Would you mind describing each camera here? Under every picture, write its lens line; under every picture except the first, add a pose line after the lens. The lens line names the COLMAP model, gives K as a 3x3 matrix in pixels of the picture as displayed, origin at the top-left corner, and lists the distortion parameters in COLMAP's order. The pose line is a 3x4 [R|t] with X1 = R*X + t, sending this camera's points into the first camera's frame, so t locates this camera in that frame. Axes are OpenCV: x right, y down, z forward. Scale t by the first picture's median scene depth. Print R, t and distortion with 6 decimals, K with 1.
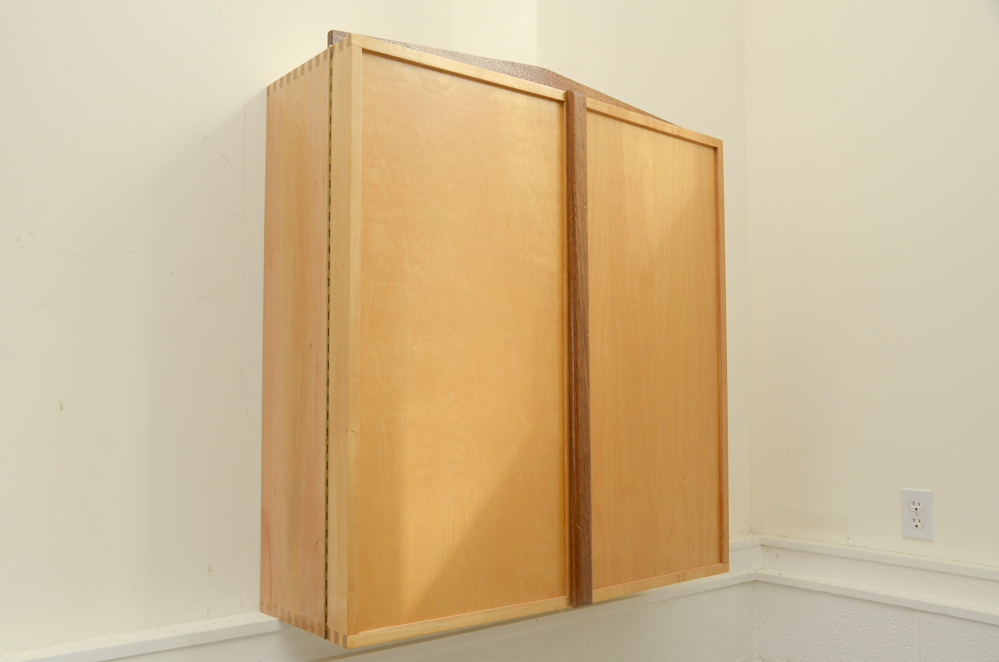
lens RADIAL K [[899.6, 0, 499.5], [0, 899.6, 333.6], [0, 0, 1]] dist [-0.037748, 0.000608]
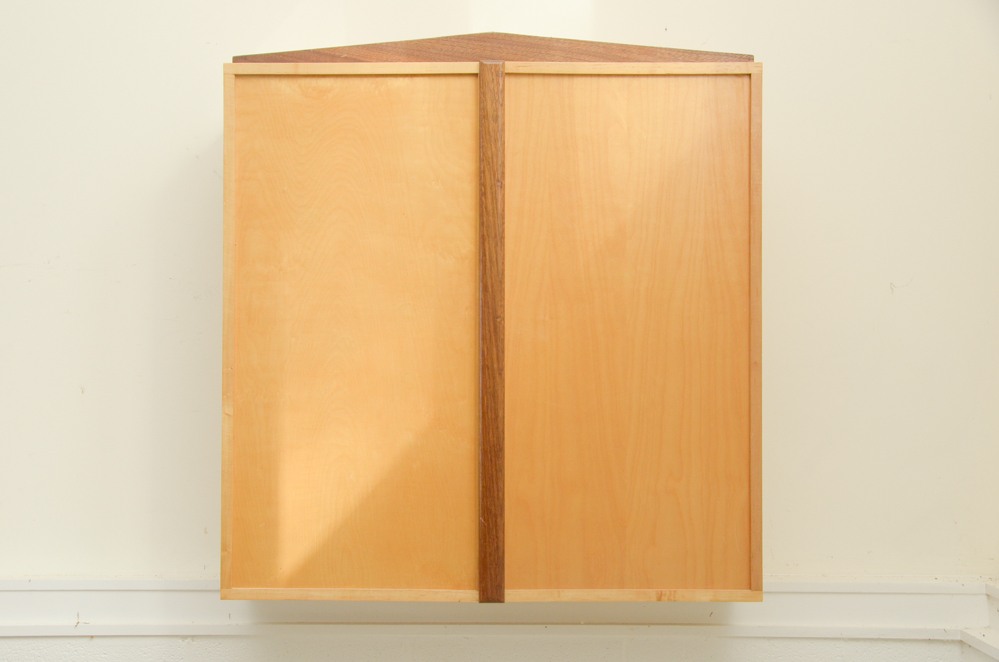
lens RADIAL K [[1356.4, 0, 499.1], [0, 1356.4, 332.5], [0, 0, 1]] dist [0.063018, 0.000000]
pose [[0.774639, -0.017185, -0.632170, 1.095906], [0.042108, 0.998814, 0.024446, -0.022284], [0.631000, -0.045556, 0.774444, -0.120480]]
